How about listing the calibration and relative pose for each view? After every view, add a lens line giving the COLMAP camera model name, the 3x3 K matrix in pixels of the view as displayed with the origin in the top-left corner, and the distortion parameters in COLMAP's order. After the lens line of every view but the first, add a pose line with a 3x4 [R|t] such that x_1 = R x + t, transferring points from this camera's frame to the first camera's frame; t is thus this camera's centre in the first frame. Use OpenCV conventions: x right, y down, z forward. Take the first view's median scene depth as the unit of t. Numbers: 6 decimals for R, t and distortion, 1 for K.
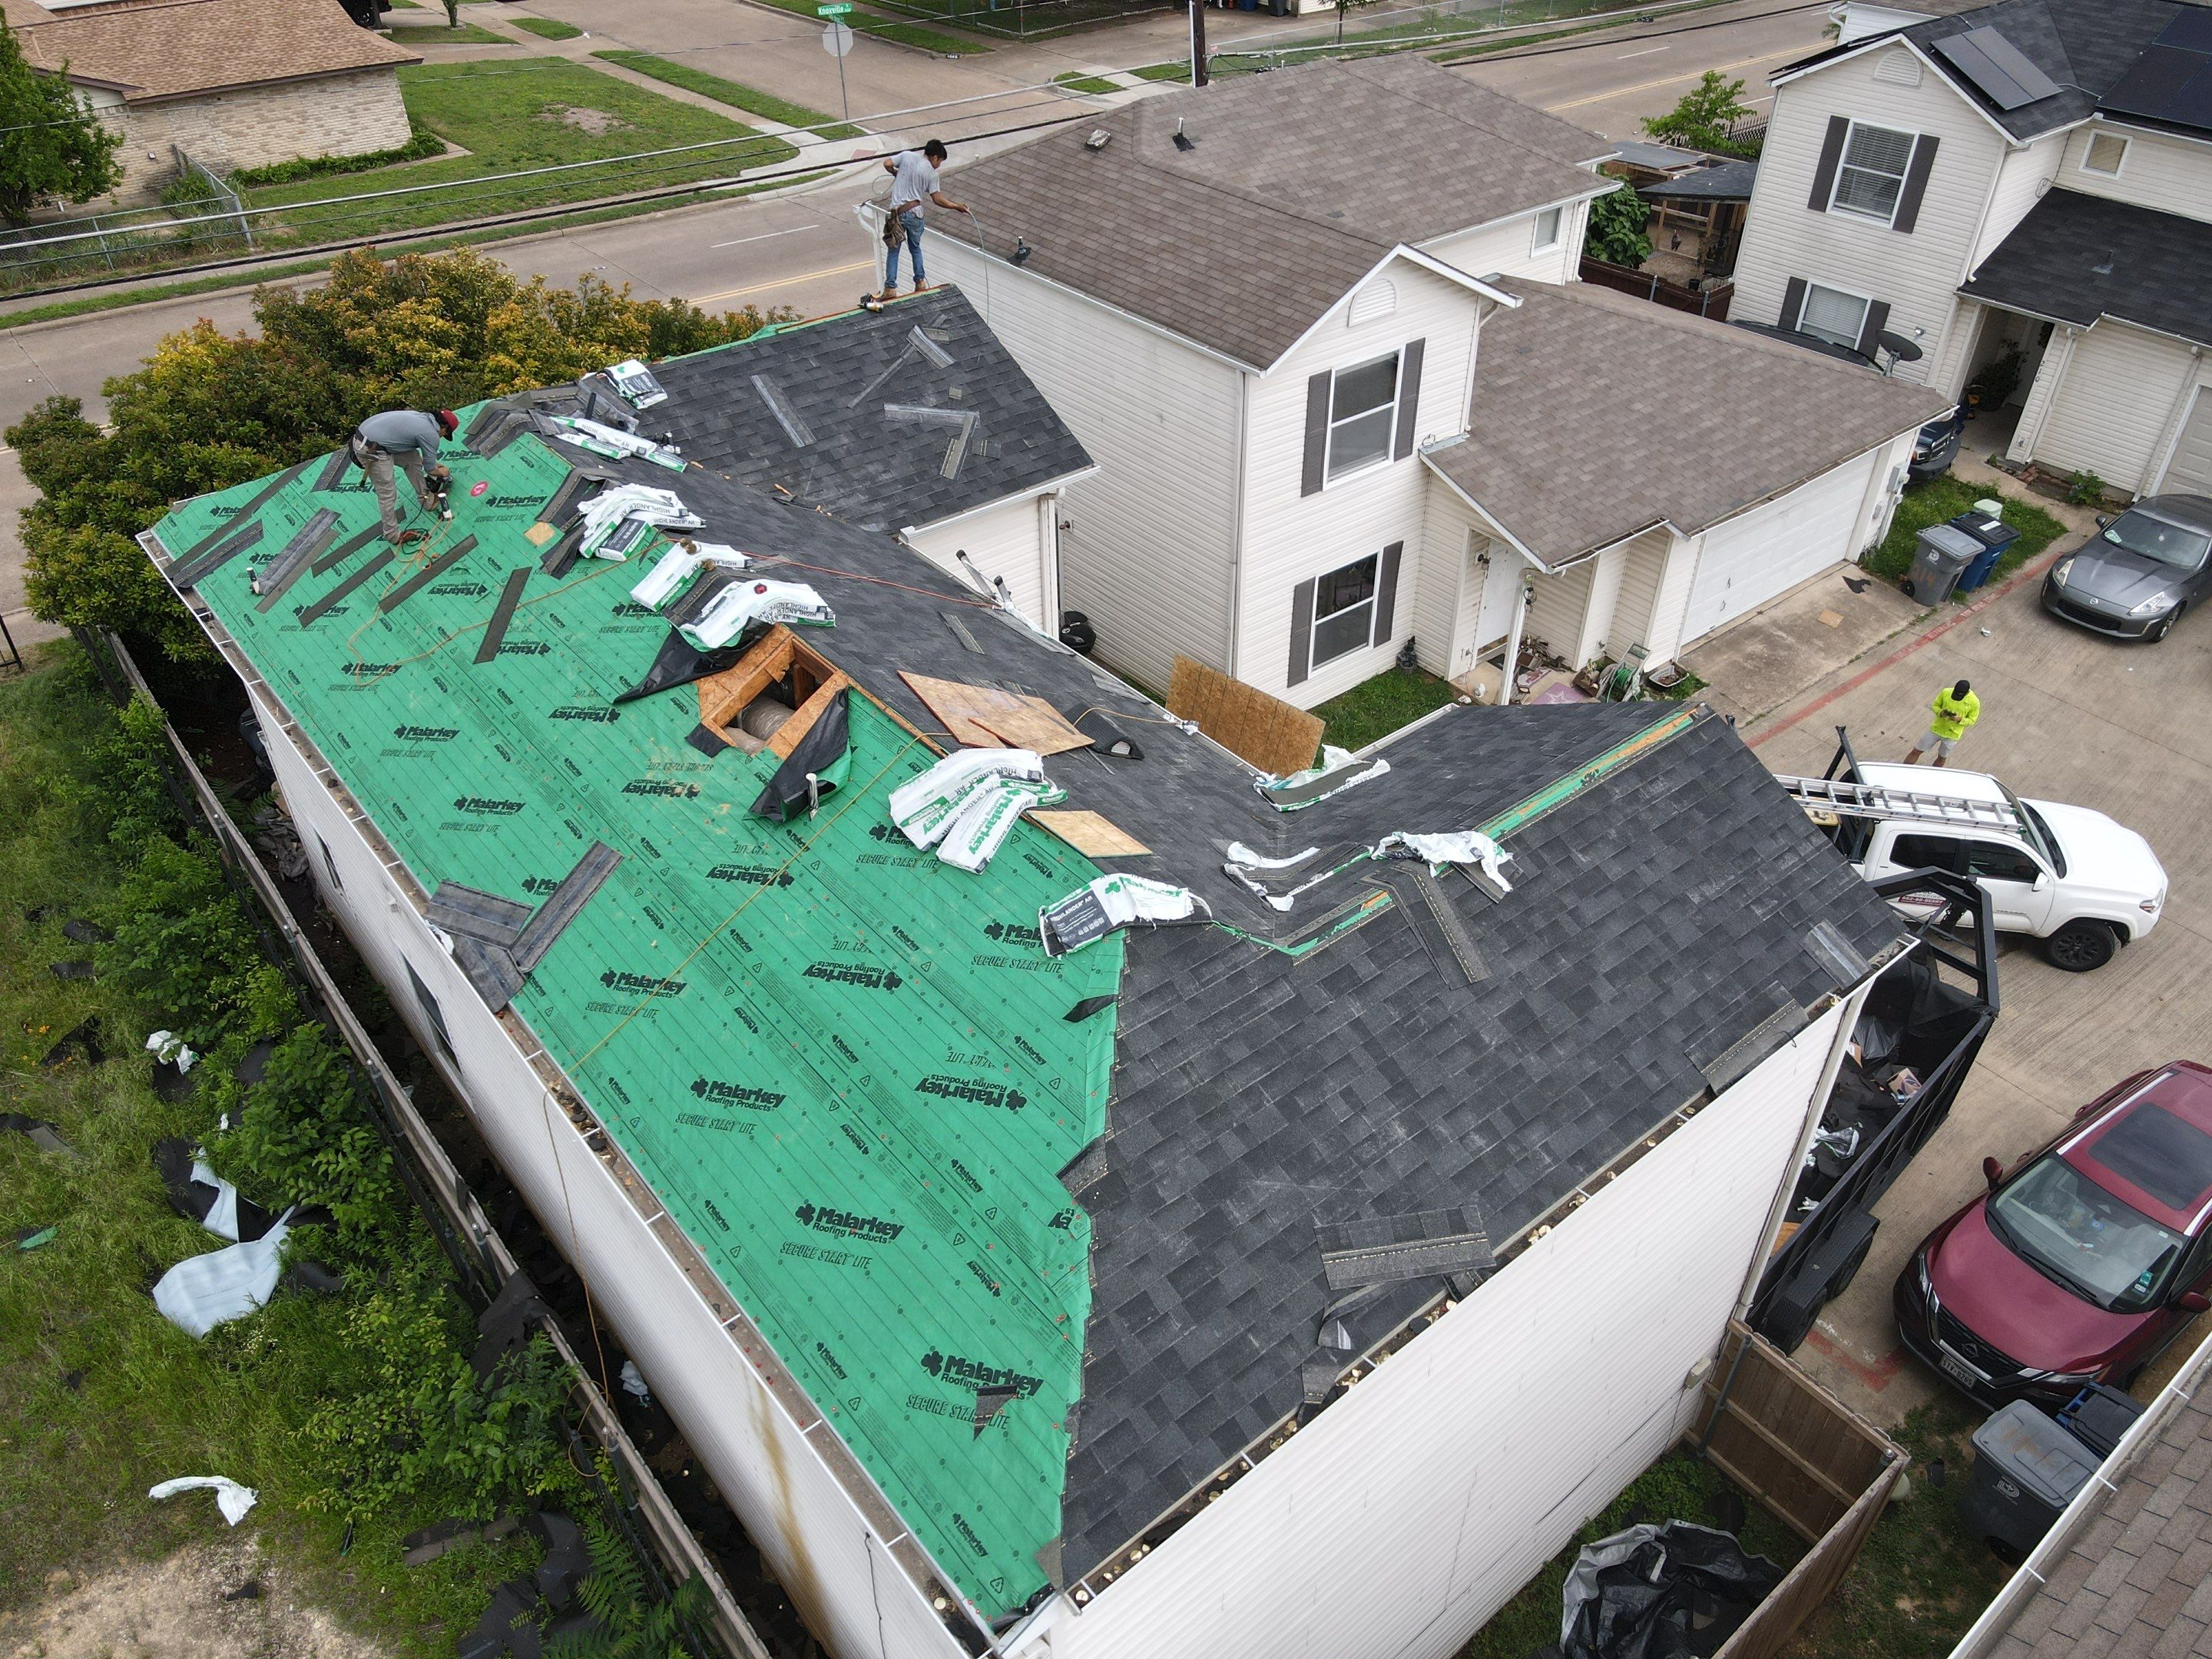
lens RADIAL K [[1621.5, 0, 1113.9], [0, 1621.5, 831.6], [0, 0, 1]] dist [0.014278, 0.004163]
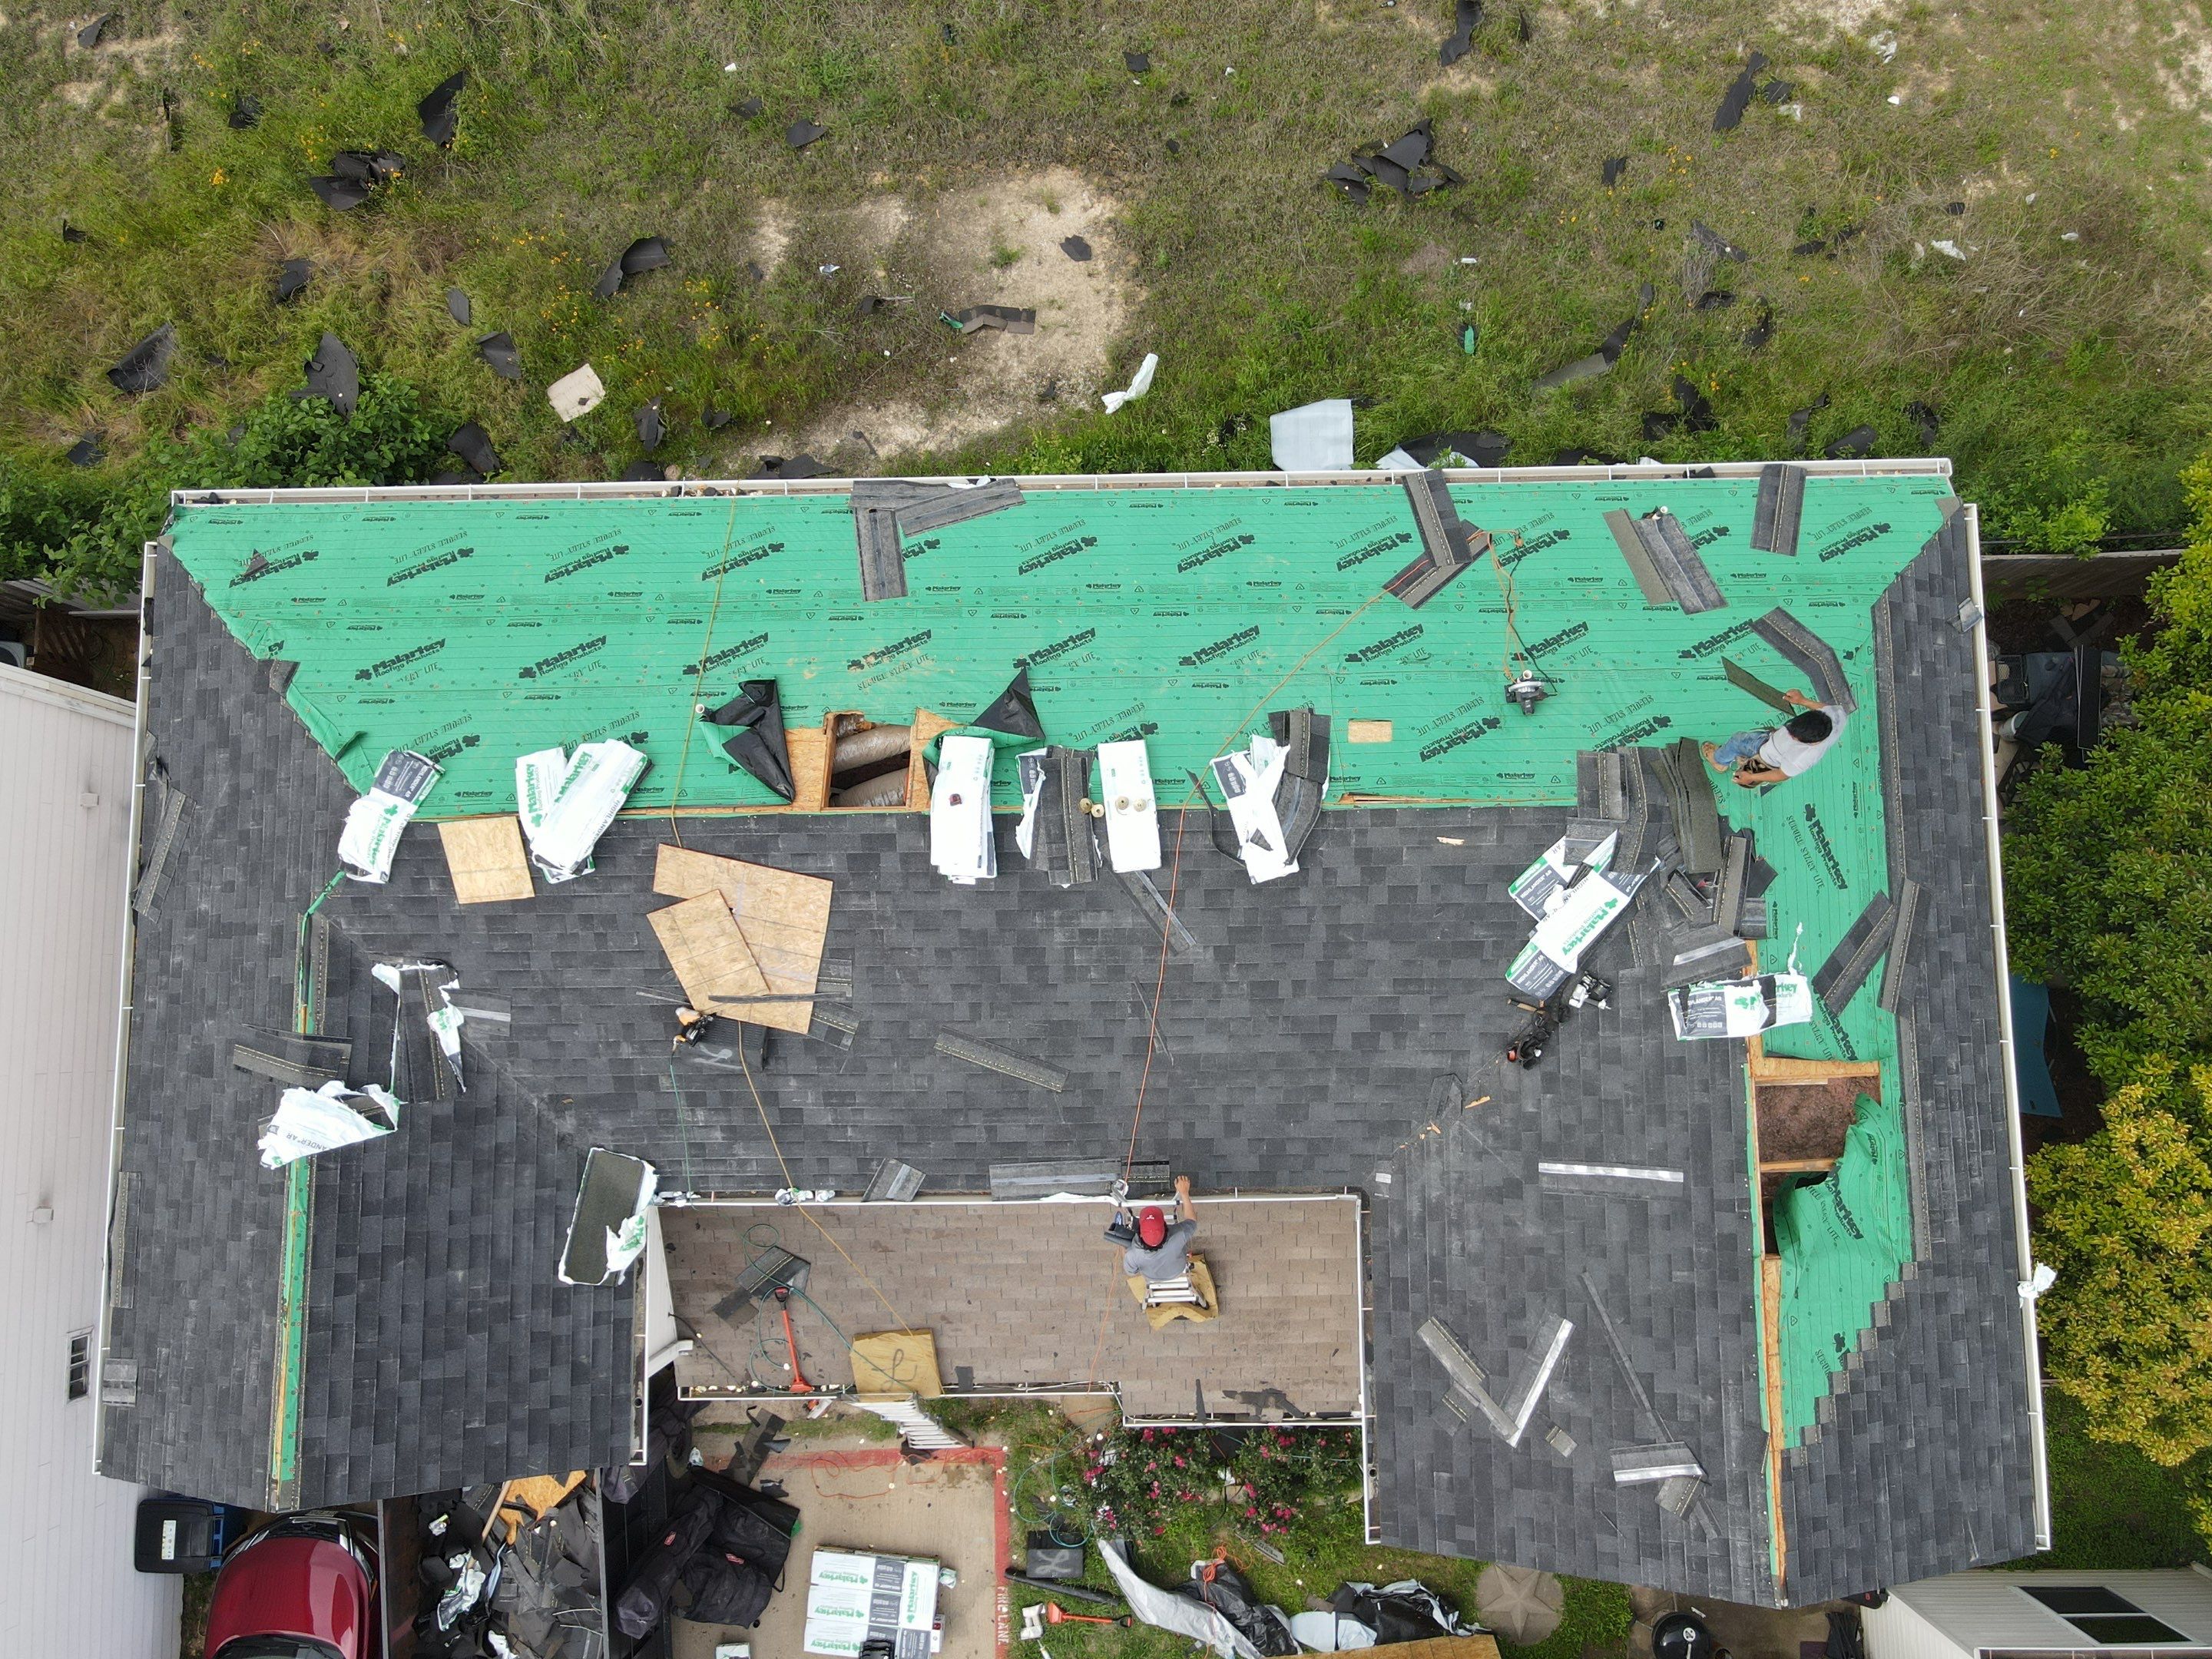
lens RADIAL K [[1677.1, 0, 1108.1], [0, 1677.1, 834.2], [0, 0, 1]] dist [0.000664, -0.008955]
pose [[-0.623542, 0.778615, -0.070390, -0.200918], [-0.455581, -0.288718, 0.842074, -1.092484], [0.635328, 0.557137, 0.534750, 0.578732]]
